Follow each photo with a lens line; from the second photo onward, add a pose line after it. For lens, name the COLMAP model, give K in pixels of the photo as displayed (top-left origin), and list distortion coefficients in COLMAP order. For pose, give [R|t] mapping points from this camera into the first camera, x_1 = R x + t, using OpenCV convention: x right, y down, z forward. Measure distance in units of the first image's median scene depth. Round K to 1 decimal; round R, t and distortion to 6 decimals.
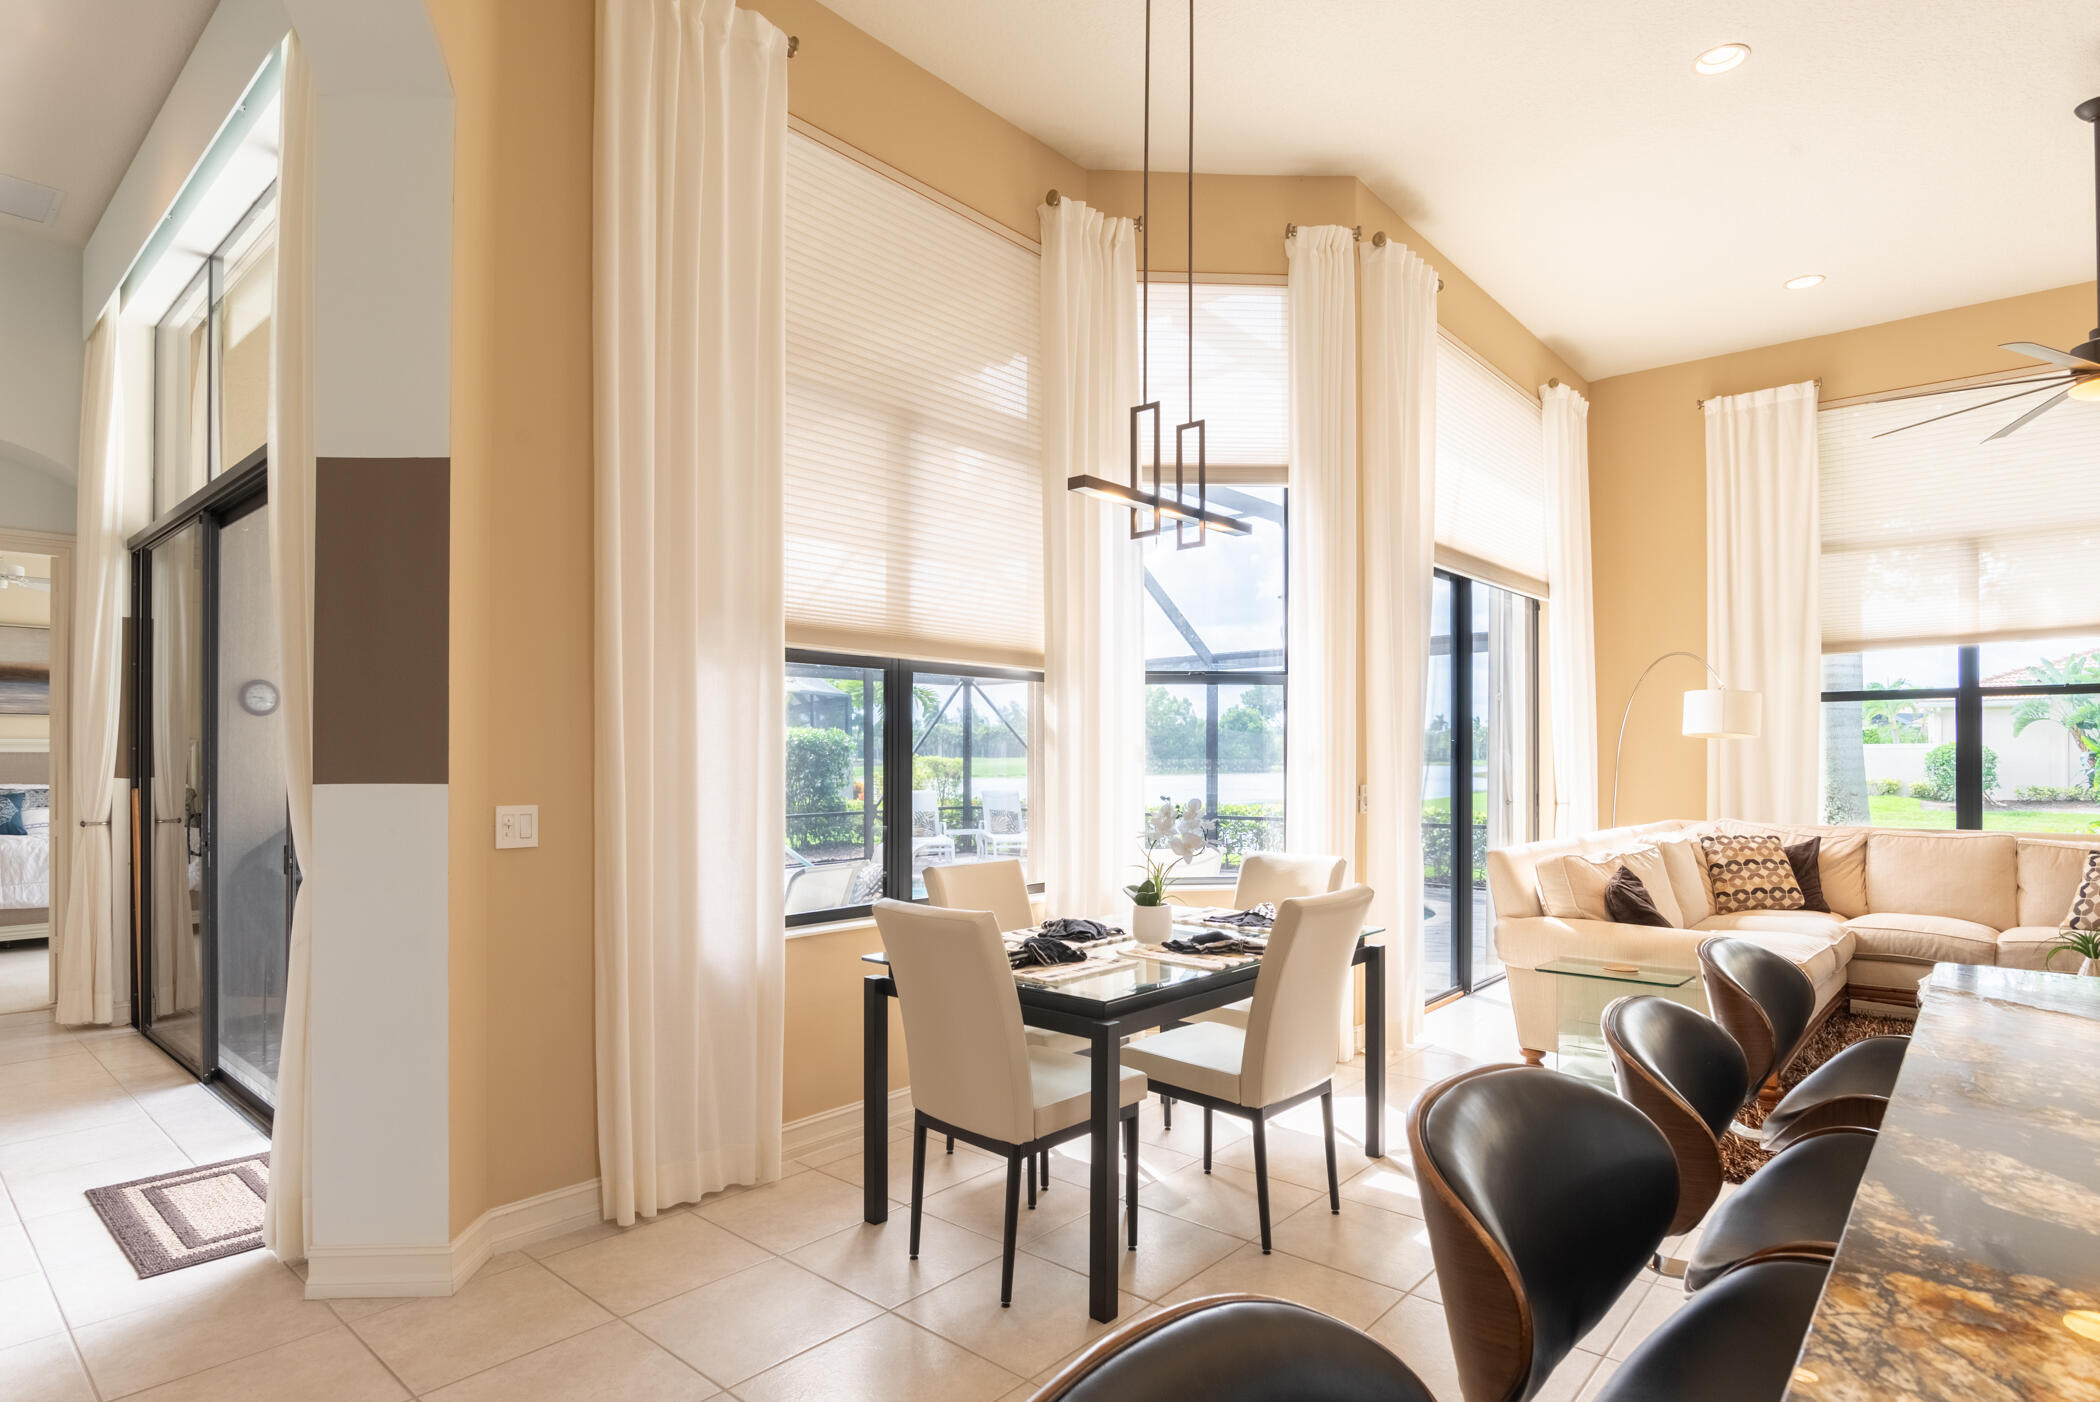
lens RADIAL K [[1128.3, 0, 995.8], [0, 1128.3, 754.7], [0, 0, 1]] dist [-0.025073, 0.001238]
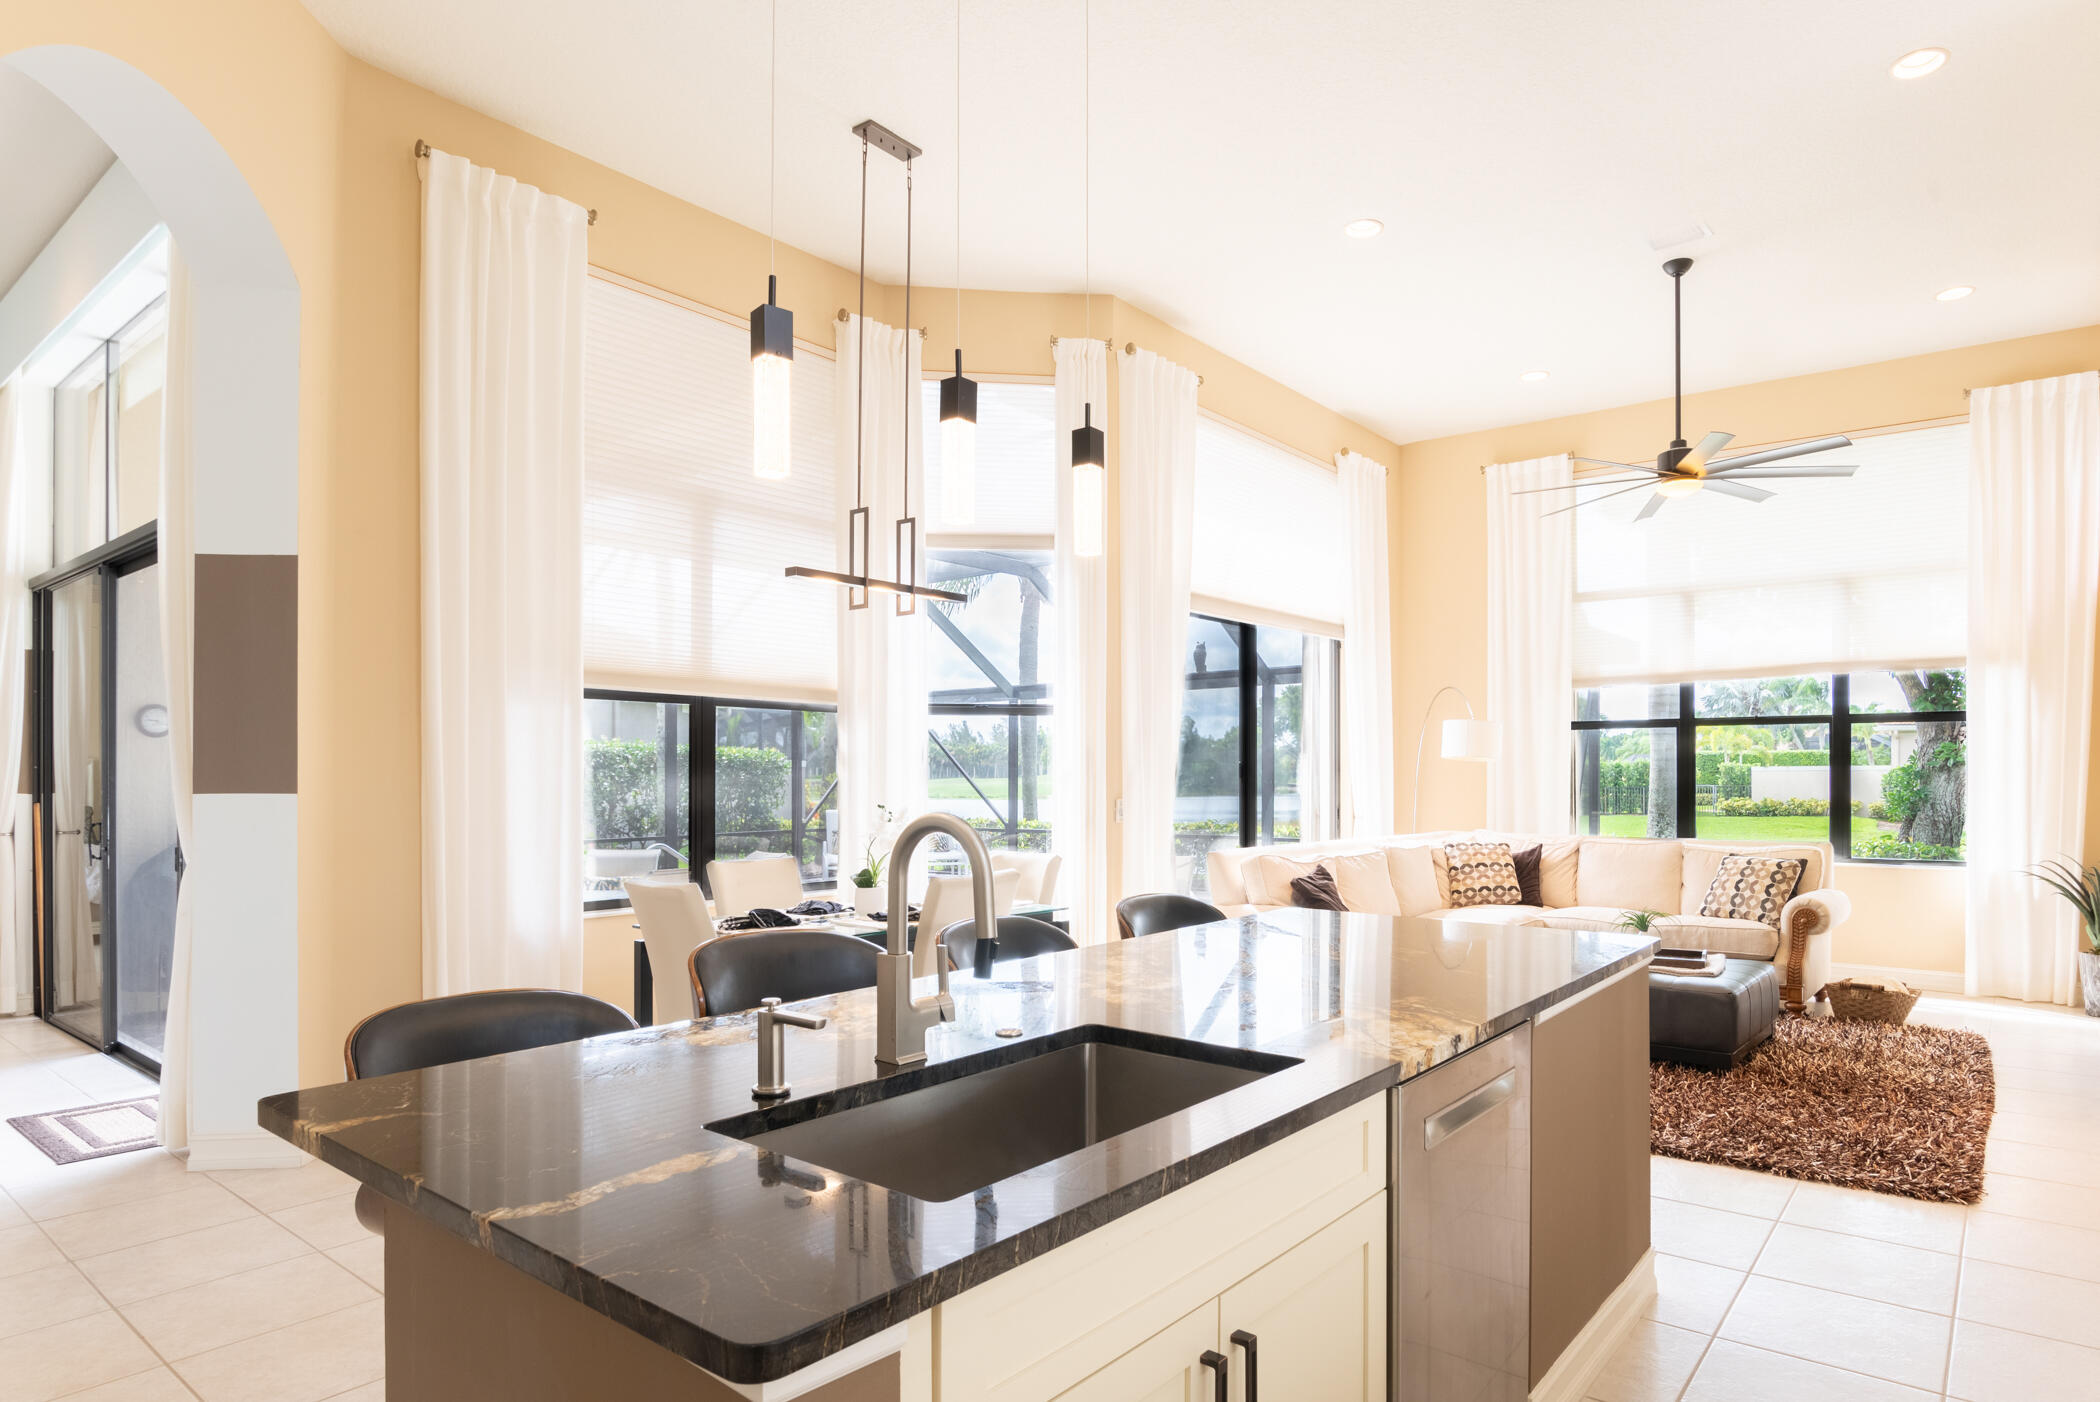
lens RADIAL K [[1196.2, 0, 1097.4], [0, 1196.2, 783.7], [0, 0, 1]] dist [-0.018666, -0.001798]
pose [[0.996182, 0.000782, 0.087303, 0.180937], [-0.001387, 0.999975, 0.006868, 0.001546], [-0.087295, -0.006963, 0.996158, -0.266111]]
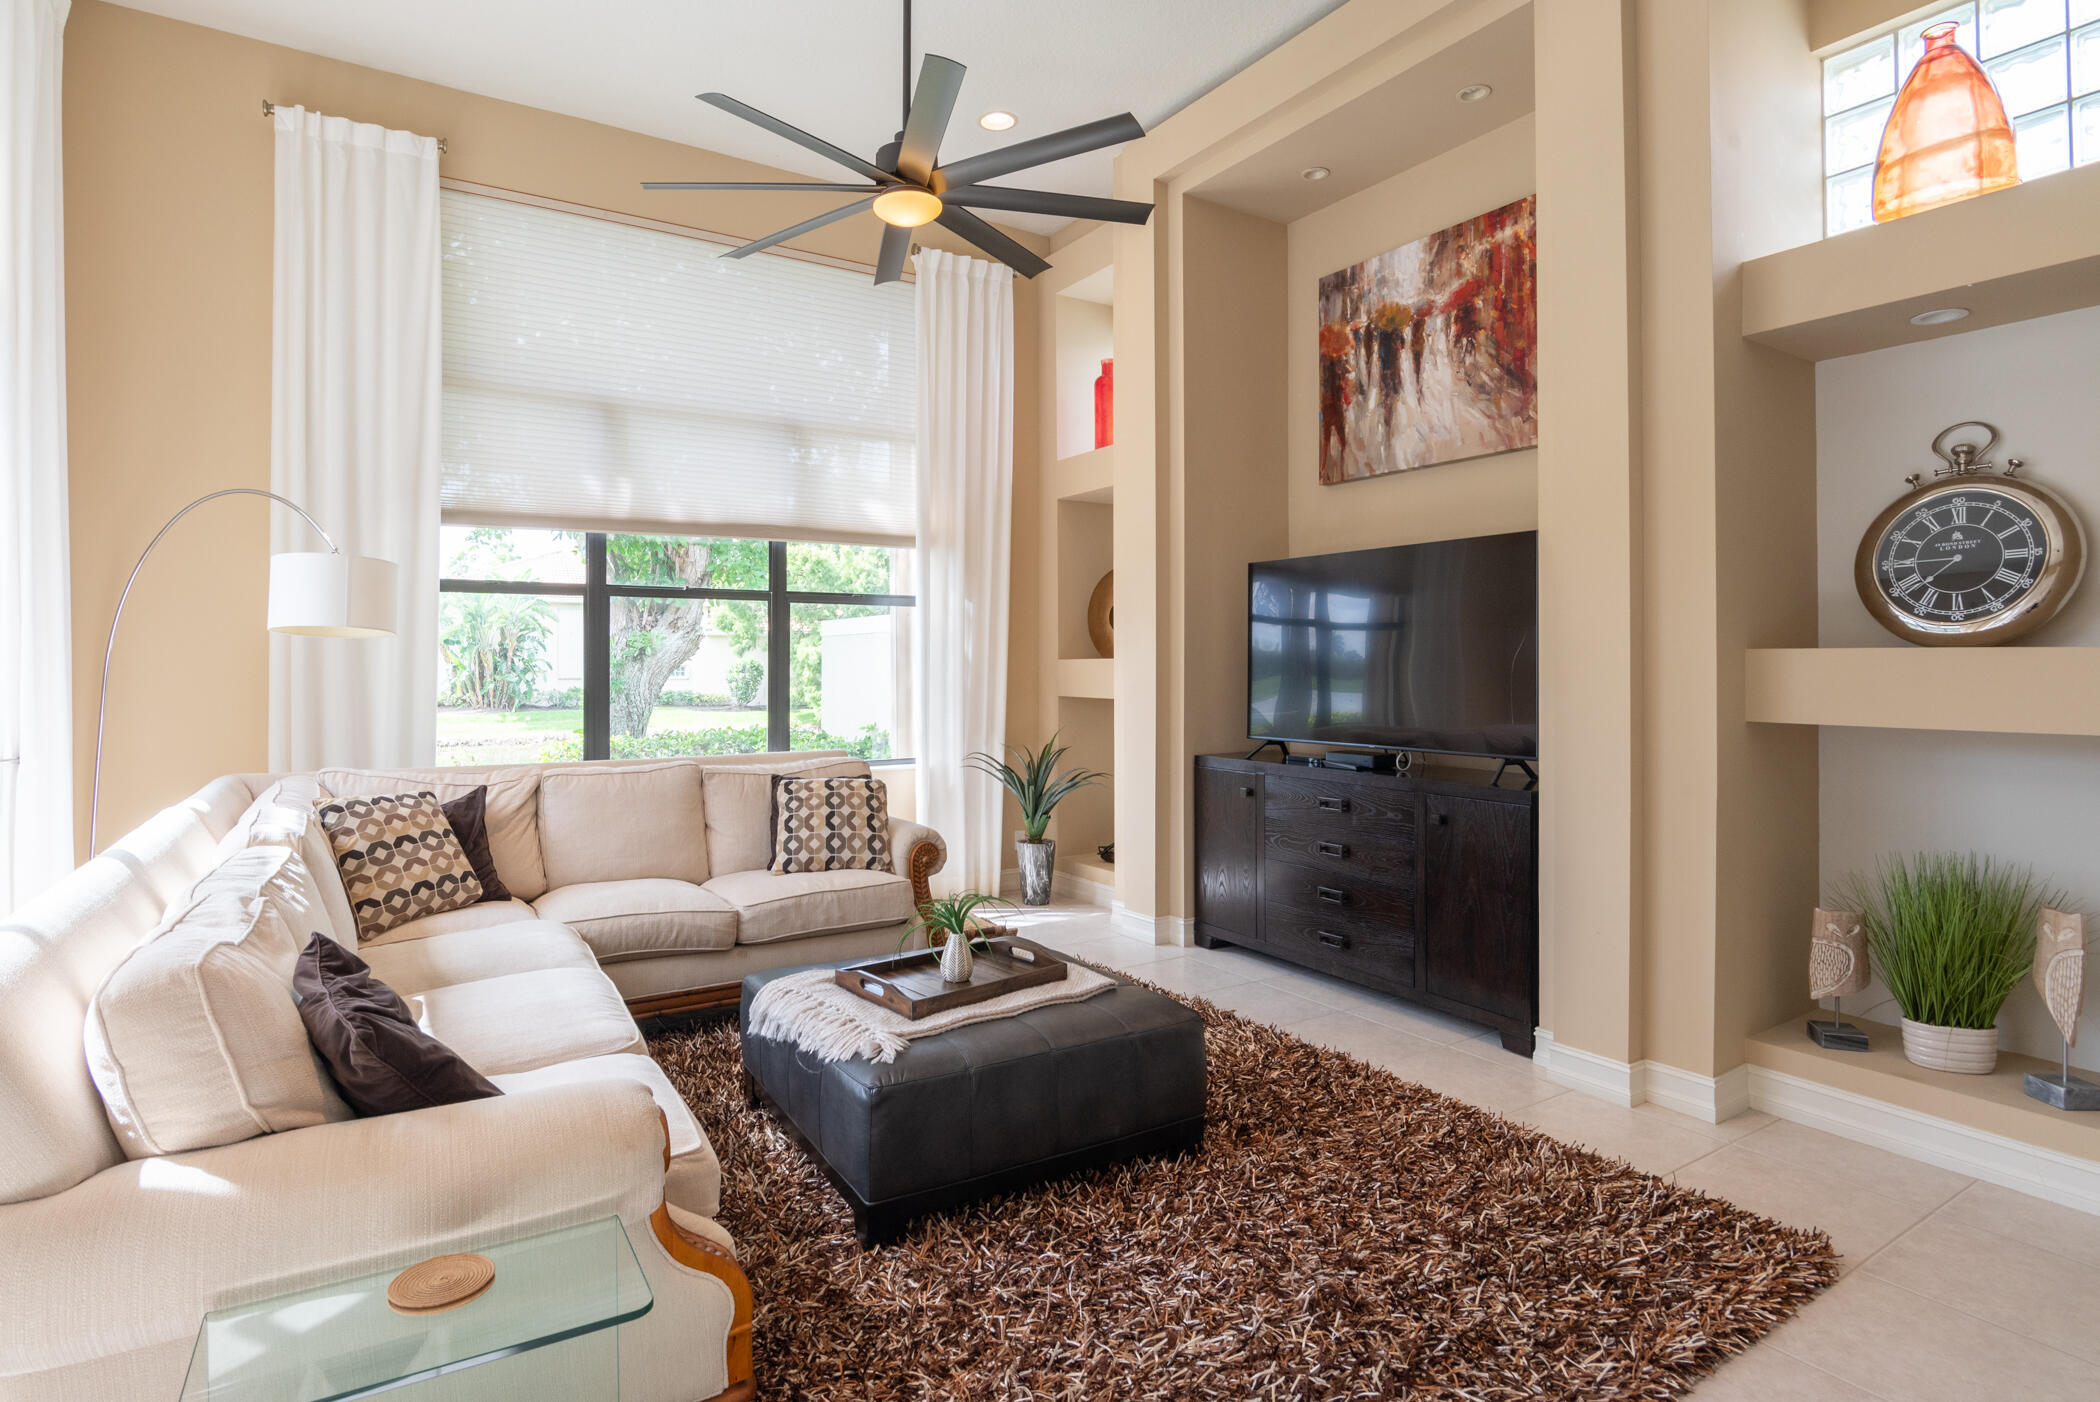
lens RADIAL K [[1093.4, 0, 1044.3], [0, 1093.4, 656.6], [0, 0, 1]] dist [-0.017277, -0.000001]
pose [[0.264696, 0.008636, 0.964293, 0.227473], [0.000065, 0.999960, -0.008973, 0.001948], [-0.964332, 0.002437, 0.264684, 0.581915]]
